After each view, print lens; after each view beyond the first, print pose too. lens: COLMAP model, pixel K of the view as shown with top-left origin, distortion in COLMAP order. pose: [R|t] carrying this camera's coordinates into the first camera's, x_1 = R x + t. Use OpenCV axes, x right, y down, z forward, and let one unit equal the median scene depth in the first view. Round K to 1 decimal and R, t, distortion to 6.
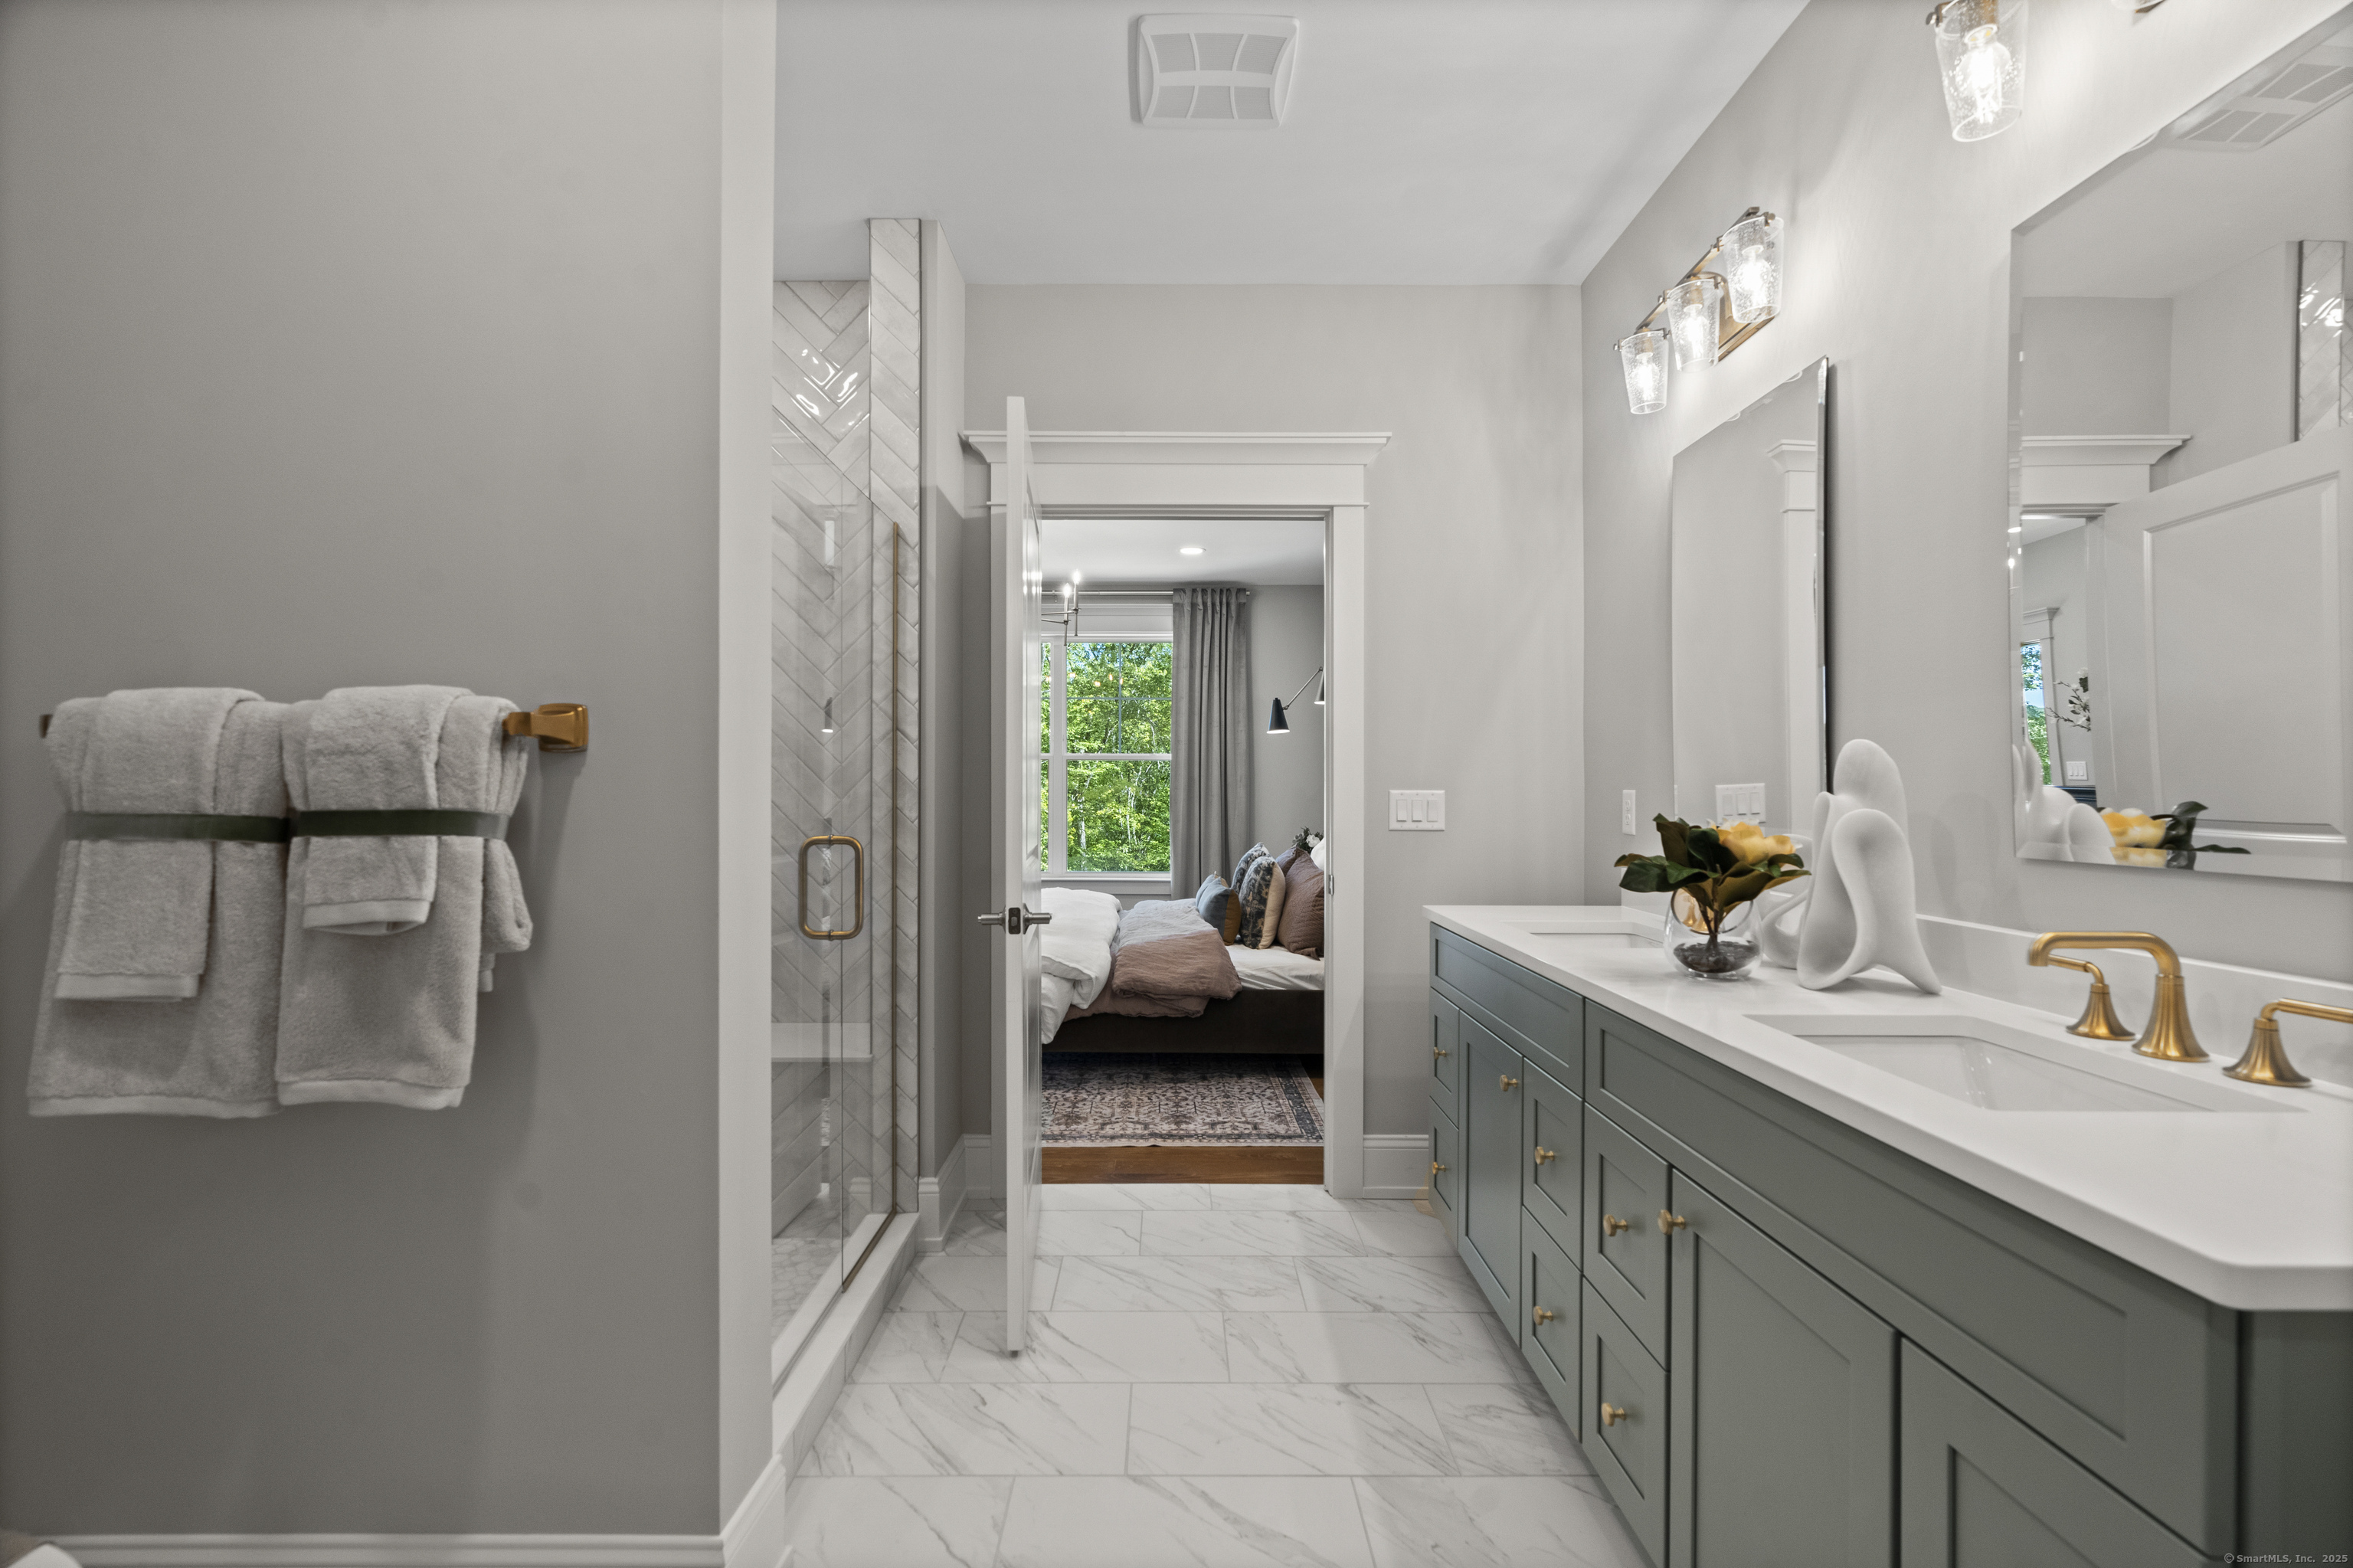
lens RADIAL K [[1075.2, 0, 1170.1], [0, 1075.2, 791.2], [0, 0, 1]] dist [-0.012221, 0.006113]
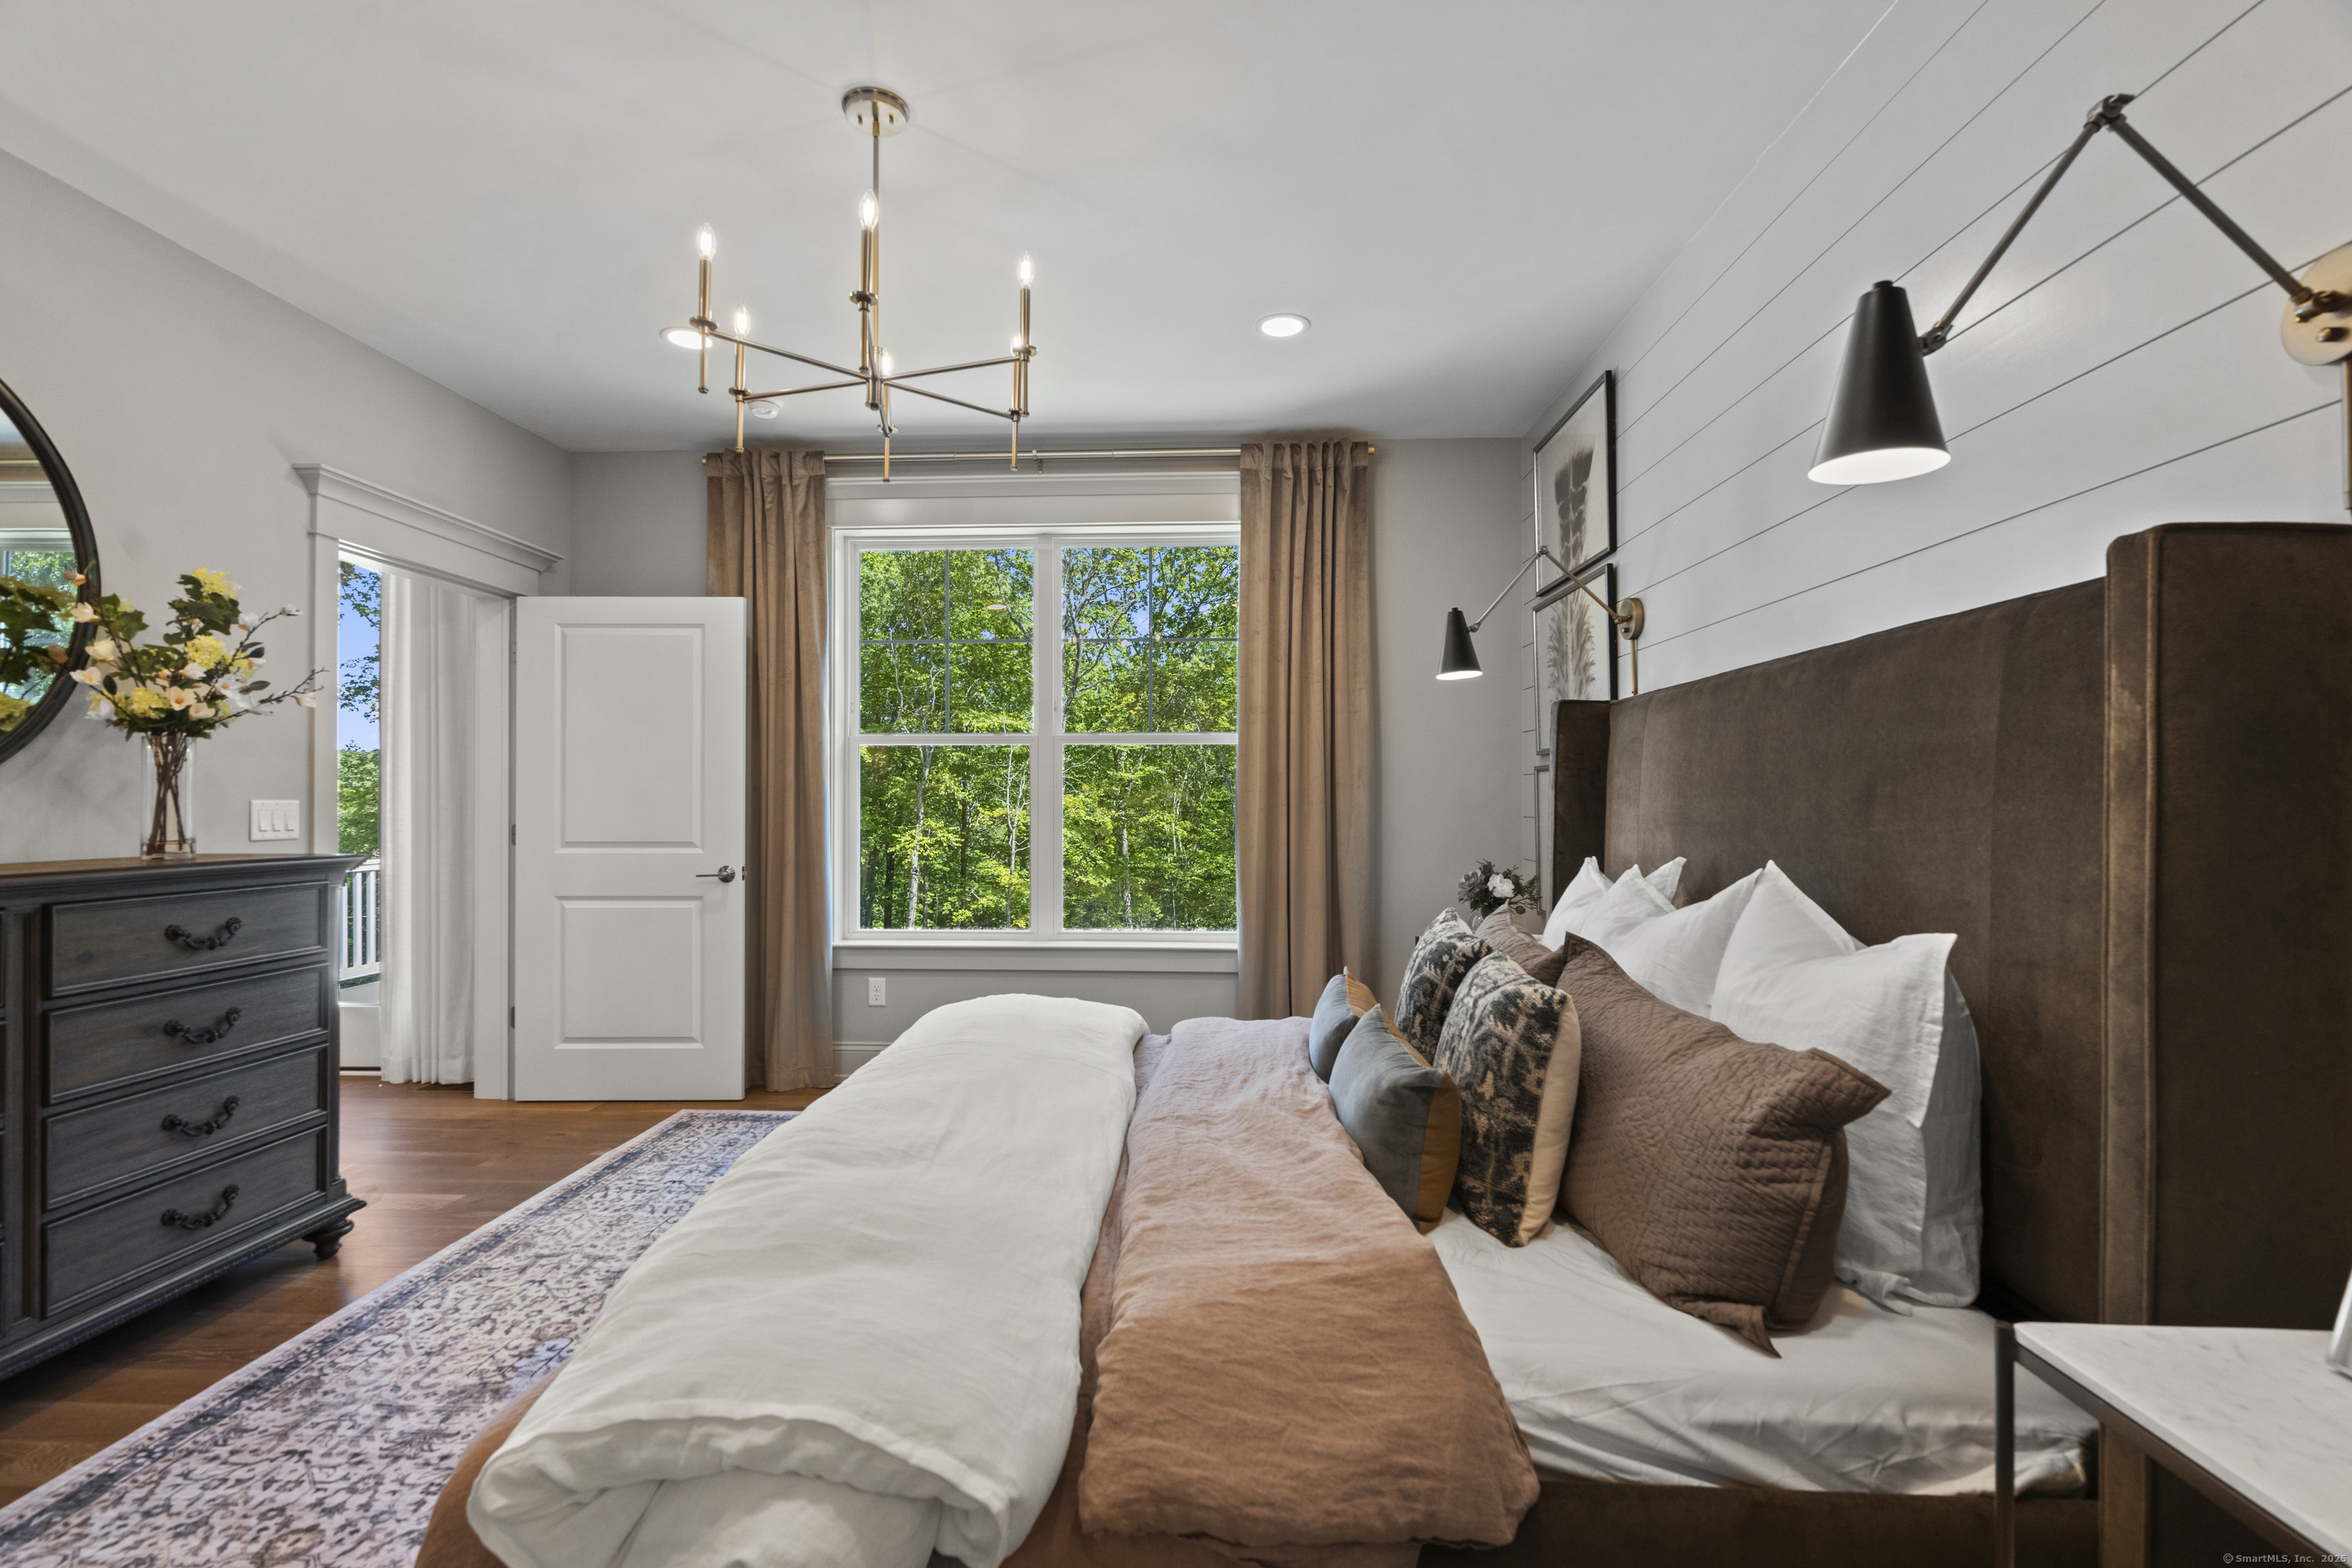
lens RADIAL K [[1074.7, 0, 1169.6], [0, 1074.7, 791.1], [0, 0, 1]] dist [-0.012221, 0.006113]
pose [[0.999062, -0.001458, -0.043286, -0.018019], [0.001241, 0.999986, -0.005047, 0.001082], [0.043292, 0.004988, 0.999050, 0.706789]]
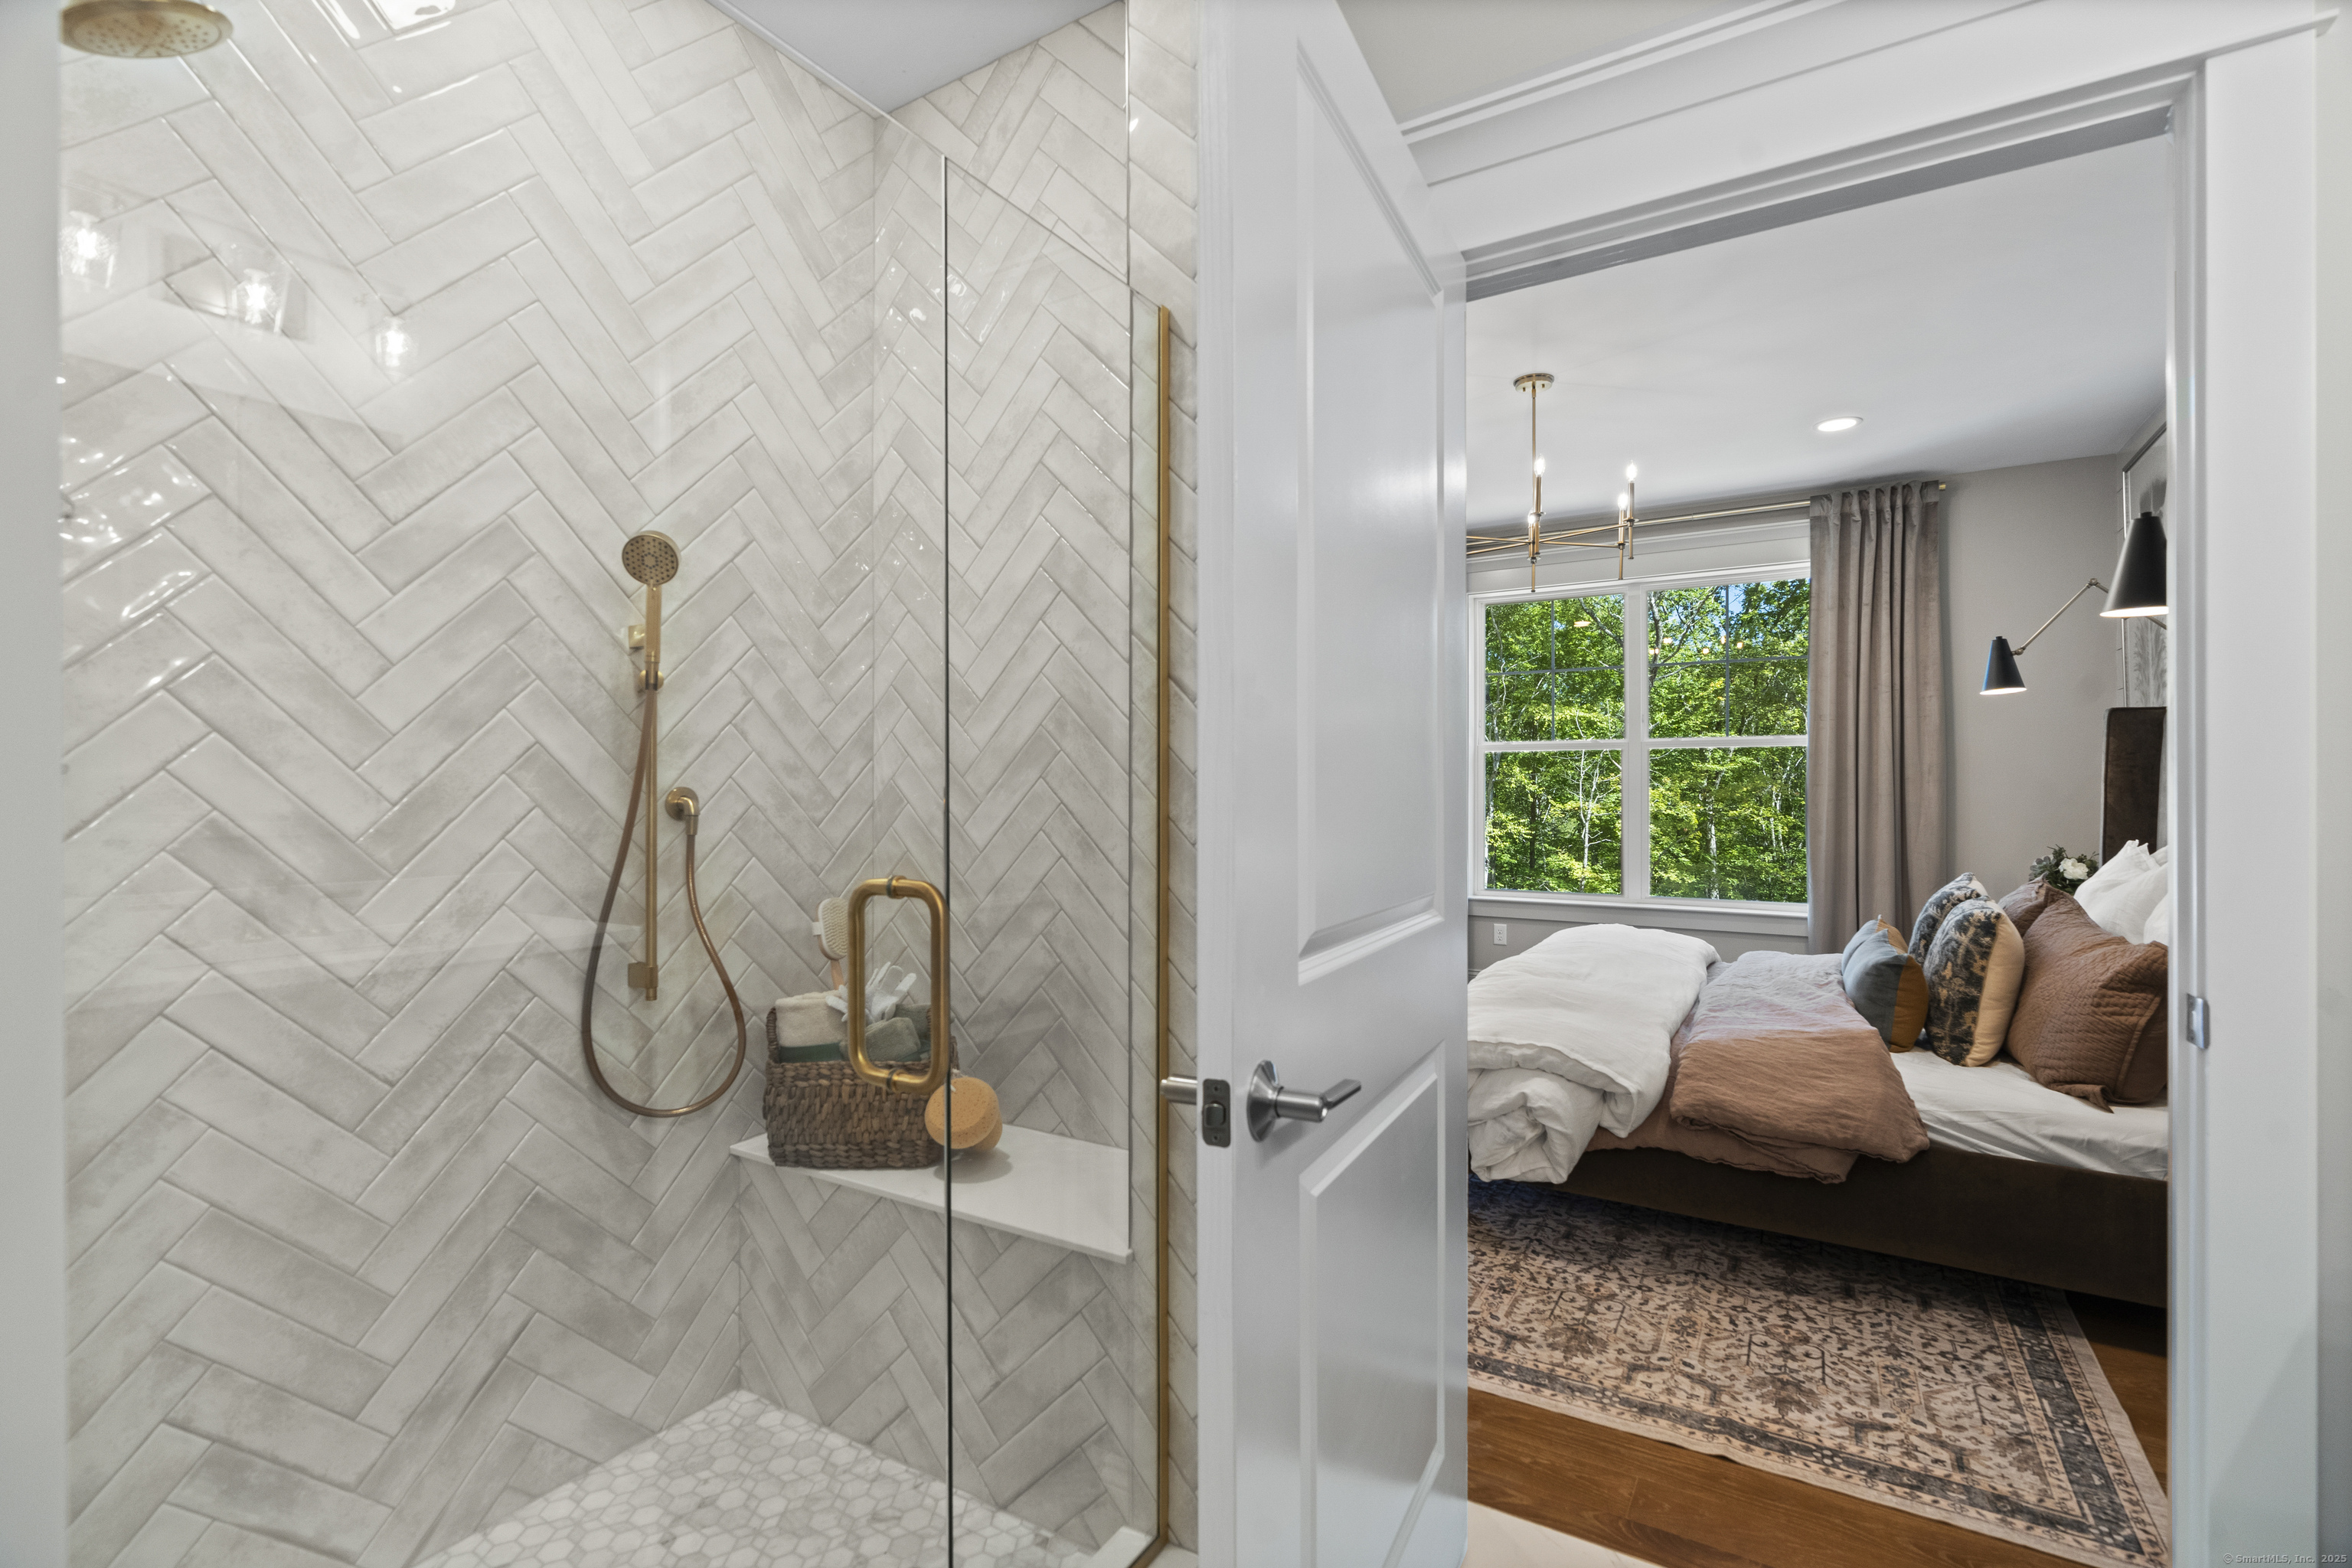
lens RADIAL K [[1074.7, 0, 1169.6], [0, 1074.7, 791.1], [0, 0, 1]] dist [-0.012221, 0.006113]
pose [[0.850055, -0.001611, -0.526692, 0.024595], [0.002162, 0.999998, 0.000430, 0.000820], [0.526690, -0.001504, 0.850056, 0.325361]]
